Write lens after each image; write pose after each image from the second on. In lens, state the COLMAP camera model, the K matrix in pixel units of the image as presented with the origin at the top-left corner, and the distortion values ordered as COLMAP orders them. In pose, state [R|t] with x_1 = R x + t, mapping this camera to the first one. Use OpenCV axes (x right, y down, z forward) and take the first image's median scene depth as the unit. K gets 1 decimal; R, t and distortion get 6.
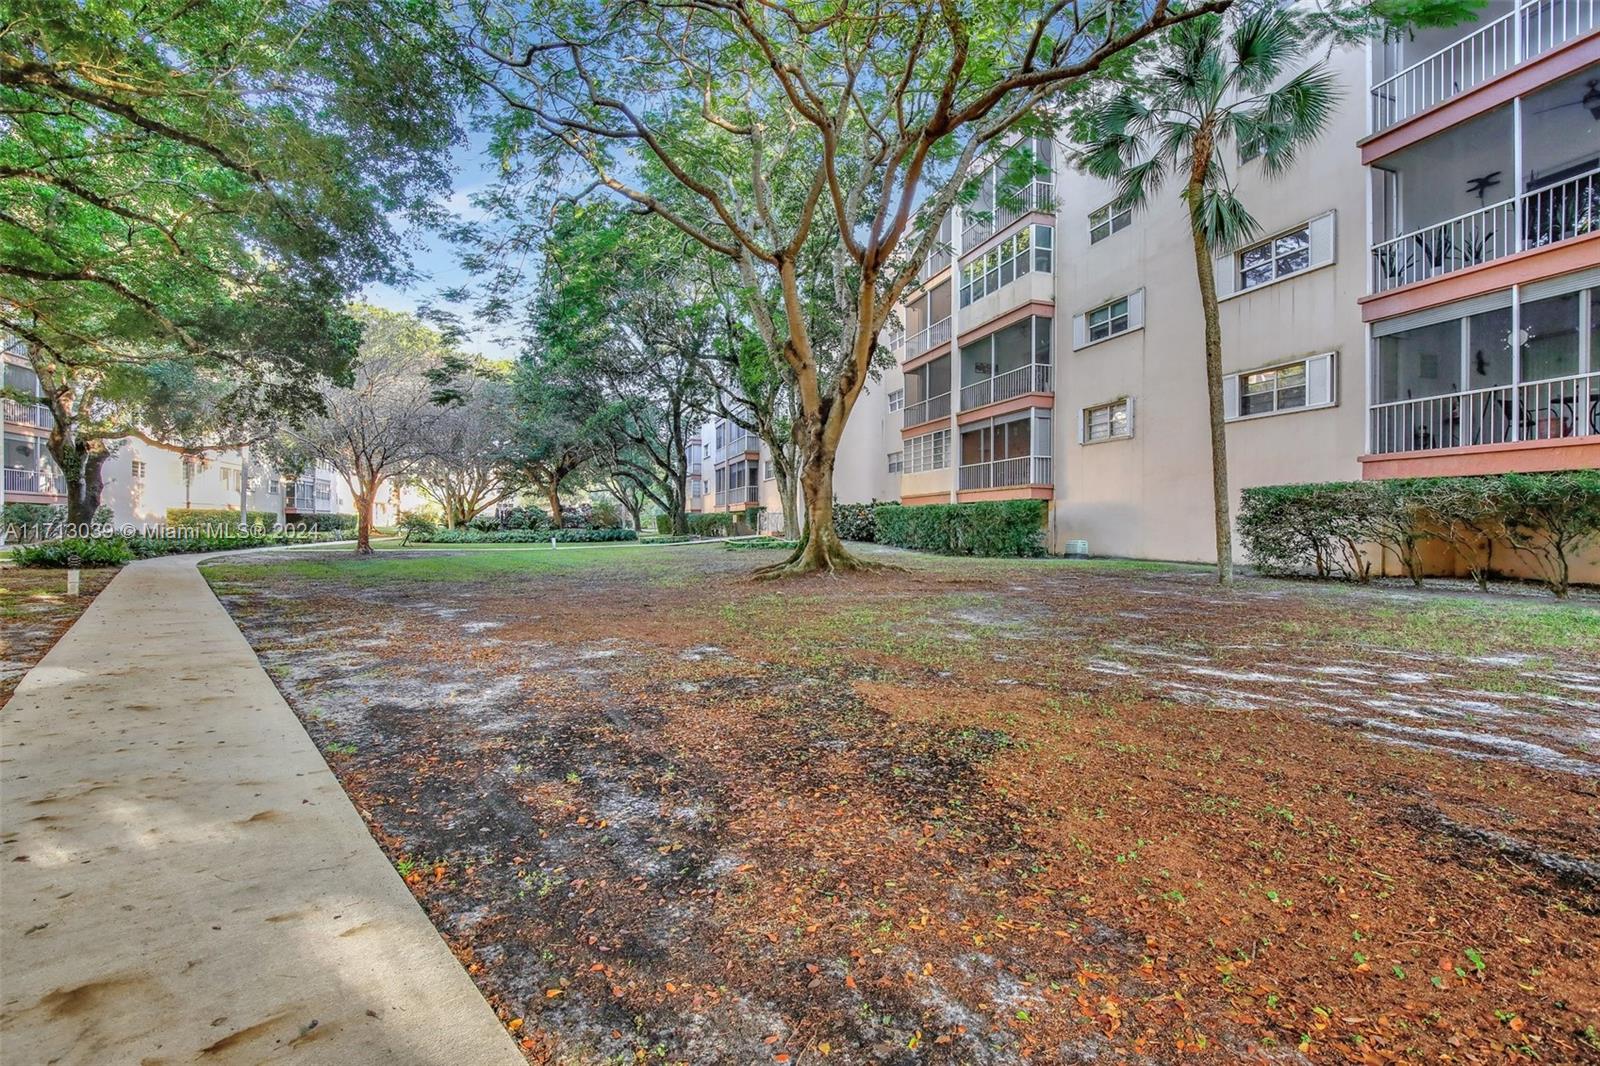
lens RADIAL K [[738.3, 0, 804.6], [0, 738.3, 527.3], [0, 0, 1]] dist [0.001903, 0.000528]
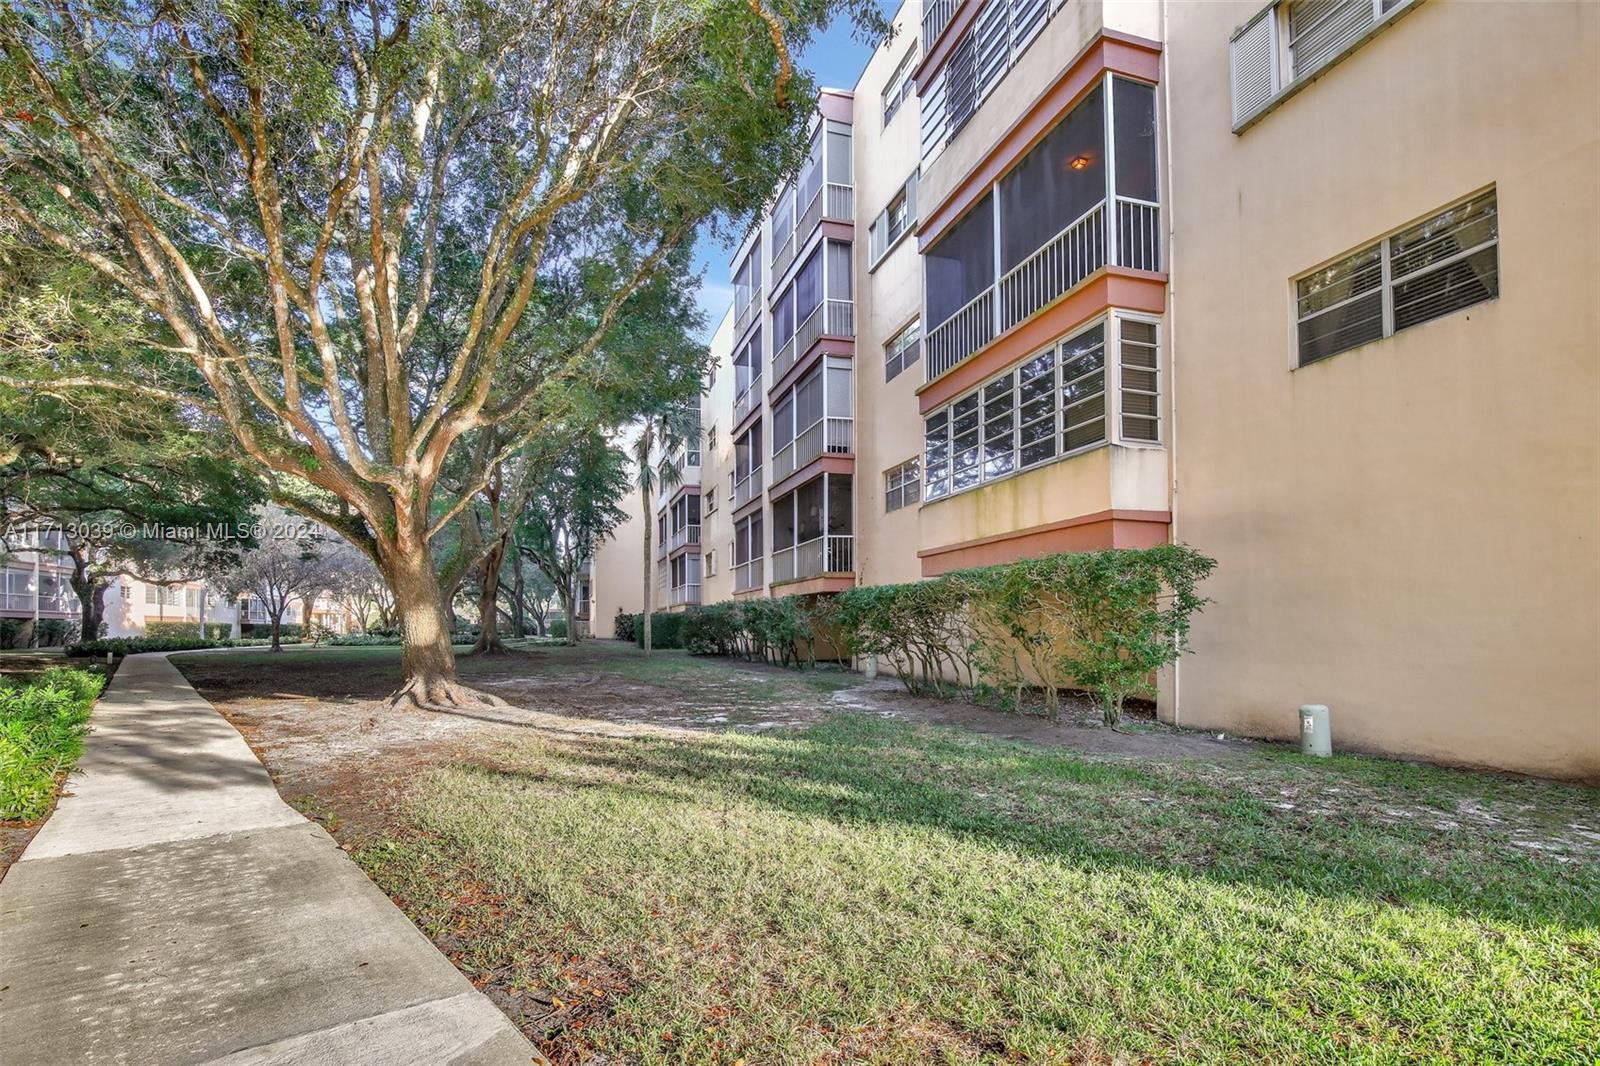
lens RADIAL K [[738.3, 0, 750.8], [0, 738.3, 626.6], [0, 0, 1]] dist [0.001903, 0.000528]
pose [[0.999734, -0.009297, -0.021128, 0.384001], [0.009105, 0.999916, -0.009174, 0.008959], [0.021211, 0.008980, 0.999735, -0.462435]]
